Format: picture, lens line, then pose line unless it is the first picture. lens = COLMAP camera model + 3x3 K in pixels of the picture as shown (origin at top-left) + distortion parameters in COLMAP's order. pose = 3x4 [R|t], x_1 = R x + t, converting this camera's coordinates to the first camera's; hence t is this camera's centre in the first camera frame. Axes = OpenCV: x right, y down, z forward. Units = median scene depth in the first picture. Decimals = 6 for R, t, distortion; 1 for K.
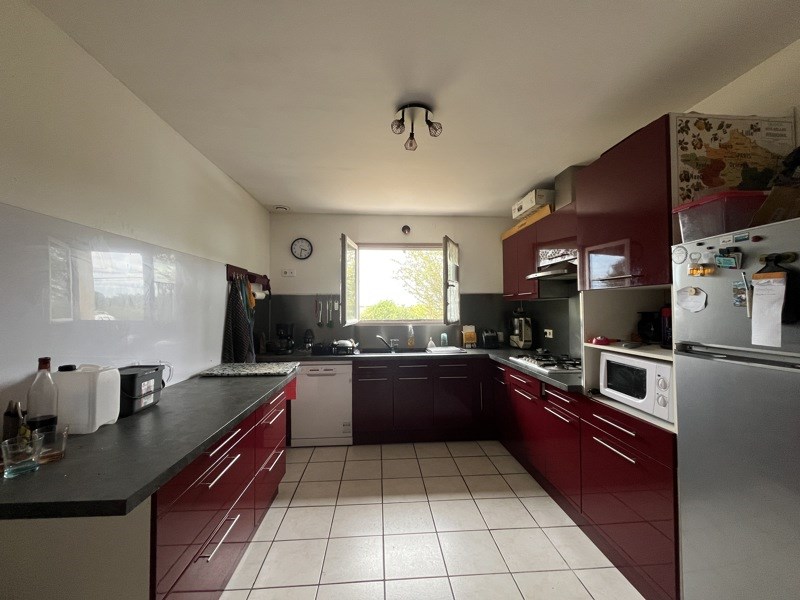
lens RADIAL K [[321.9, 0, 399.7], [0, 321.9, 302.4], [0, 0, 1]] dist [0.001266, -0.000536]
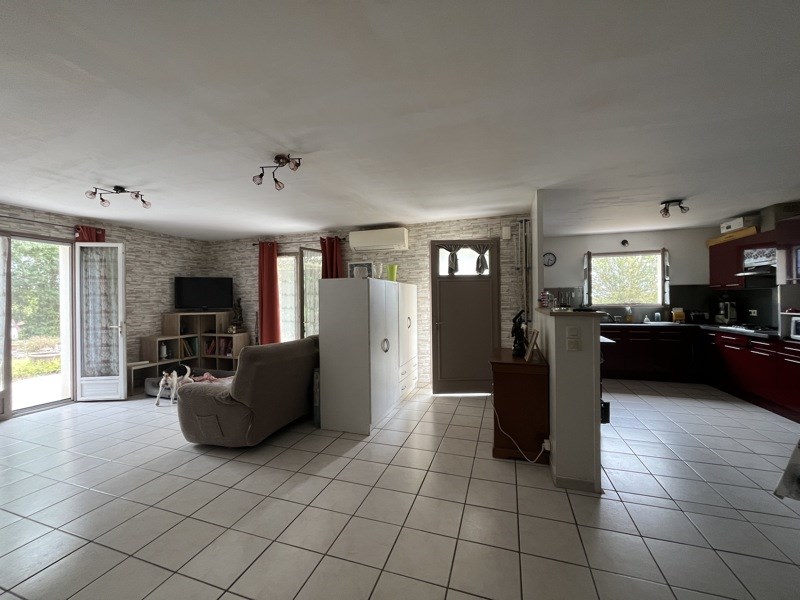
lens RADIAL K [[321.9, 0, 399.2], [0, 321.9, 300.2], [0, 0, 1]] dist [0.001266, -0.000536]
pose [[0.924060, -0.001226, -0.382245, -0.410644], [0.009999, 0.999730, 0.020964, -0.003291], [0.382116, -0.023194, 0.923823, -0.853118]]
